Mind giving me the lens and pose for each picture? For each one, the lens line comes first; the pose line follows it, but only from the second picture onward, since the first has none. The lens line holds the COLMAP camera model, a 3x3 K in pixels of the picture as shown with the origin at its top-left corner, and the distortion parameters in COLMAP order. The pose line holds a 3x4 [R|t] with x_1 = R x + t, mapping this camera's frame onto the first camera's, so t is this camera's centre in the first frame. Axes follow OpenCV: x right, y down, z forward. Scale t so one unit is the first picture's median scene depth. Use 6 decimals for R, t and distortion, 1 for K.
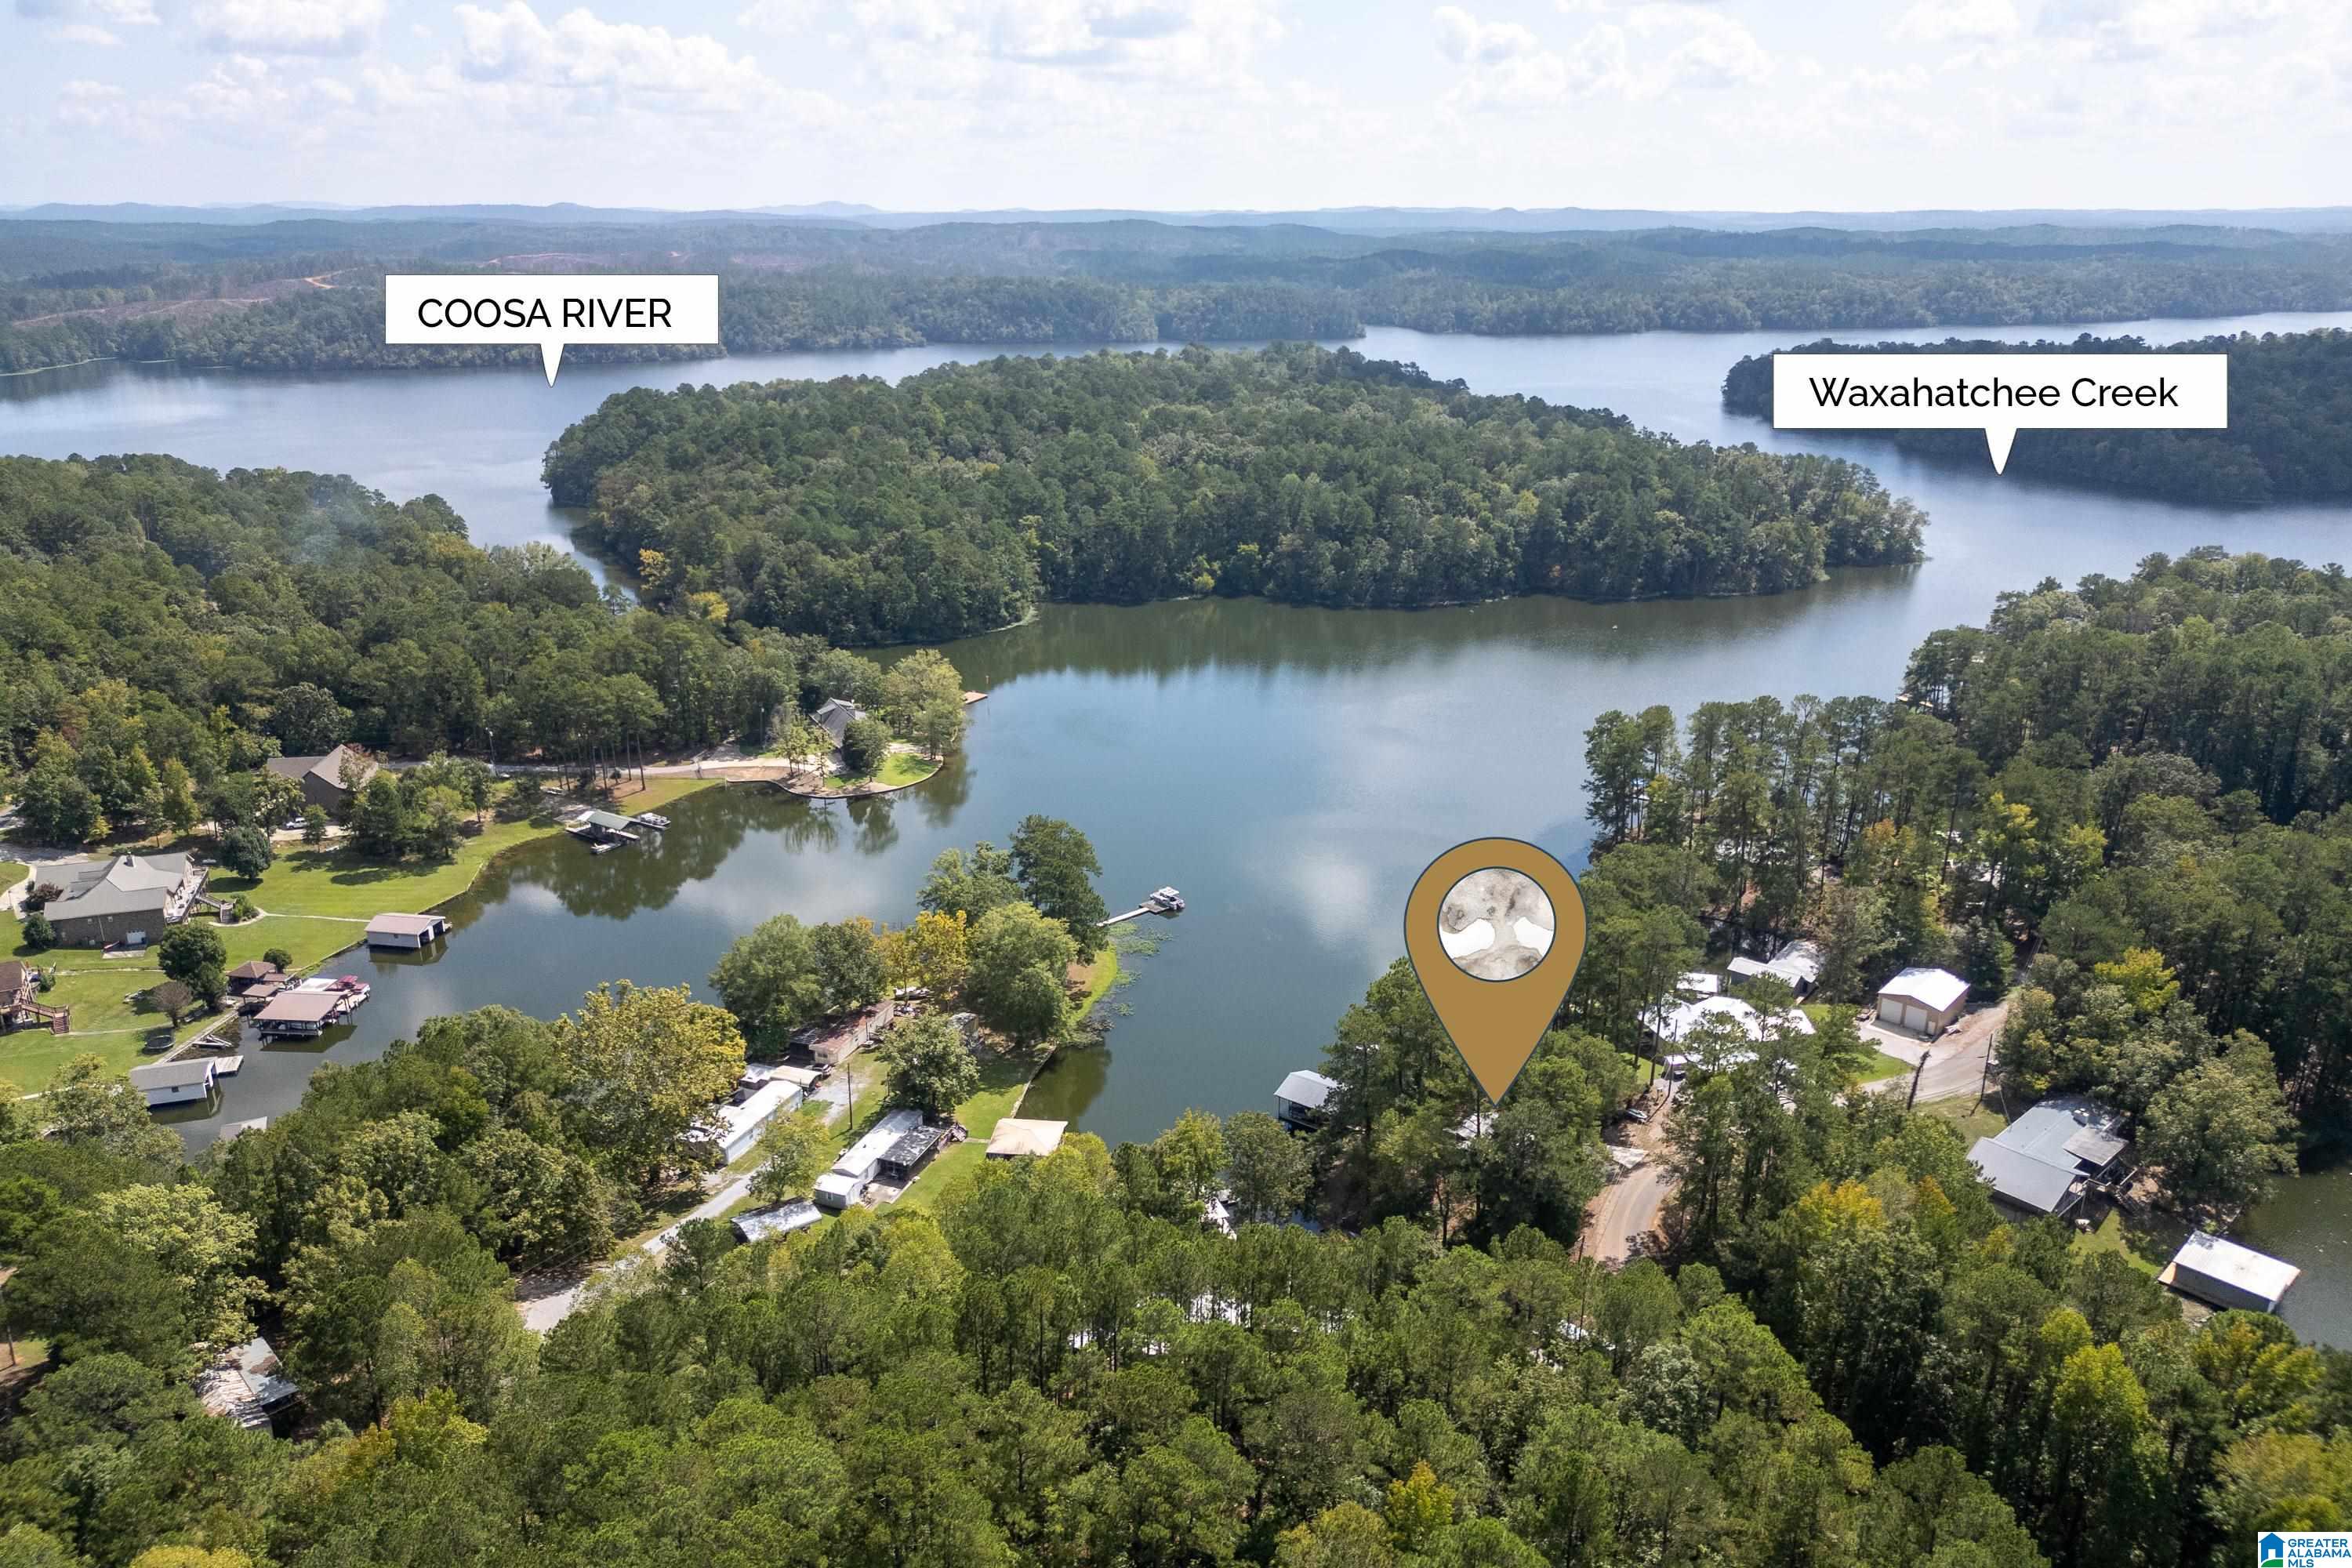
lens RADIAL K [[1595.9, 0, 1240.6], [0, 1595.9, 777.5], [0, 0, 1]] dist [0.041823, -0.041668]
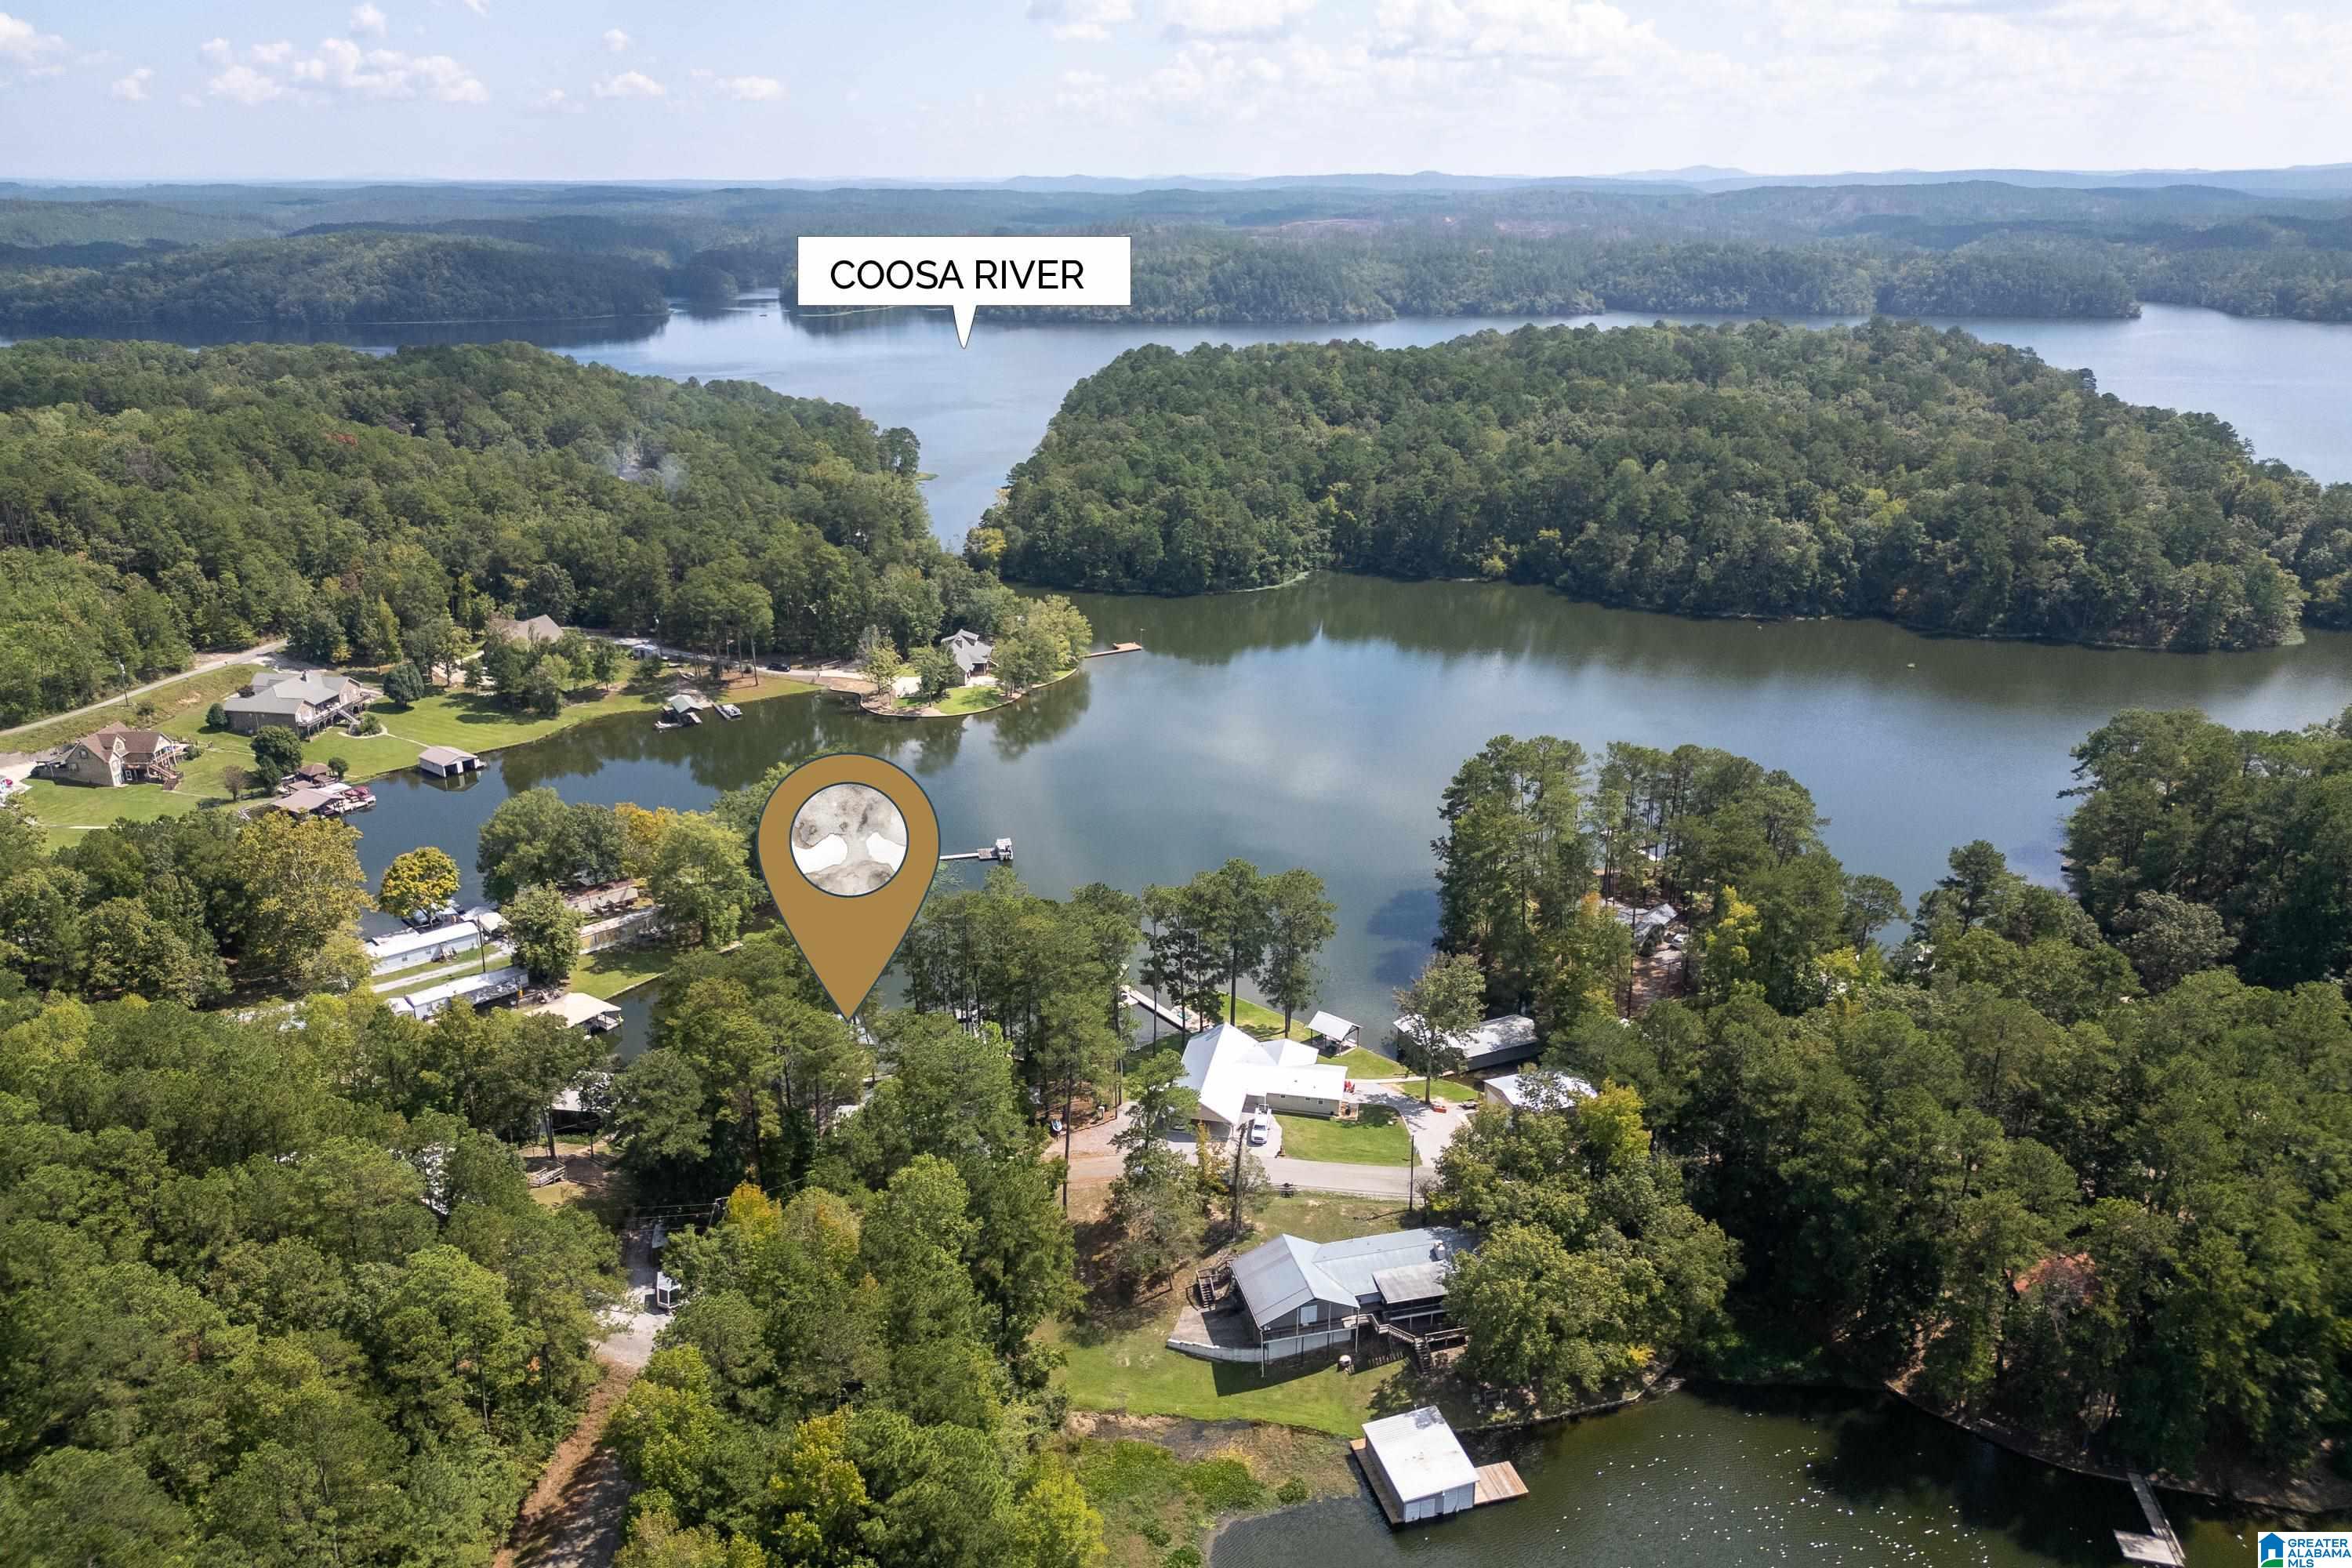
lens RADIAL K [[1595.9, 0, 1240.6], [0, 1595.9, 777.5], [0, 0, 1]] dist [0.041823, -0.041668]
pose [[0.884841, 0.158406, -0.438138, 0.280440], [-0.150036, 0.987209, 0.053915, -0.025626], [0.441074, 0.018030, 0.897290, 0.073826]]
